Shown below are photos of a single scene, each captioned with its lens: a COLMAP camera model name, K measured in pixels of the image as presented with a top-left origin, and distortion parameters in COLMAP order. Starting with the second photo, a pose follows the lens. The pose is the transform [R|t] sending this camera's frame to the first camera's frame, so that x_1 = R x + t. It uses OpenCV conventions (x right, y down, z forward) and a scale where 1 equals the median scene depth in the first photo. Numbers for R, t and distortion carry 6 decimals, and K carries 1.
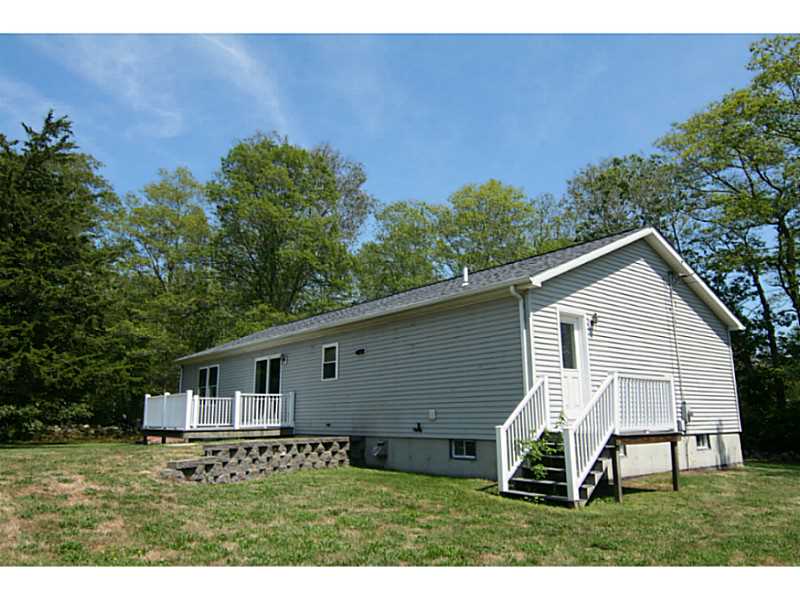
lens RADIAL K [[579.8, 0, 400.0], [0, 579.8, 300.0], [0, 0, 1]] dist [-0.002588, -0.001024]
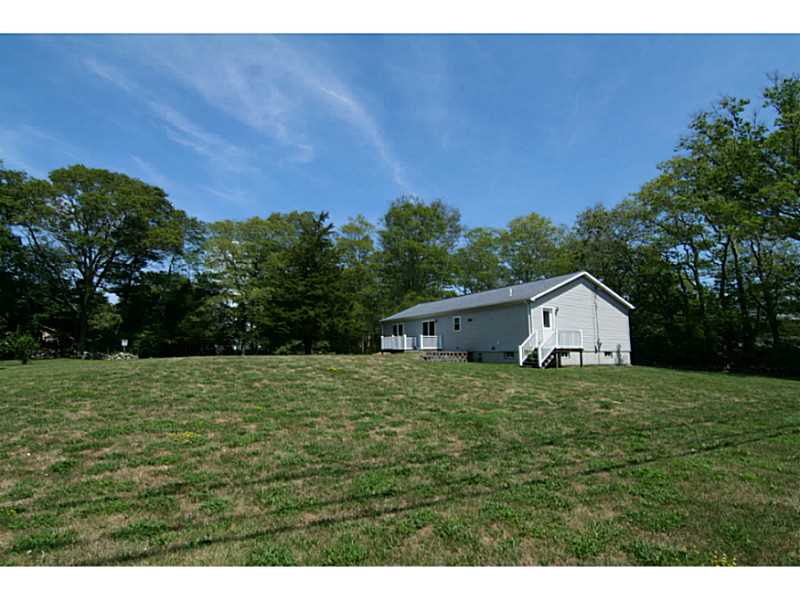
lens RADIAL K [[397.0, 0, 400.0], [0, 397.0, 300.0], [0, 0, 1]] dist [-0.000397, 0.000028]
pose [[0.981438, -0.018800, -0.190853, -0.031497], [0.032873, 0.996946, 0.070845, -0.127834], [0.188939, -0.075804, 0.979059, -0.749634]]
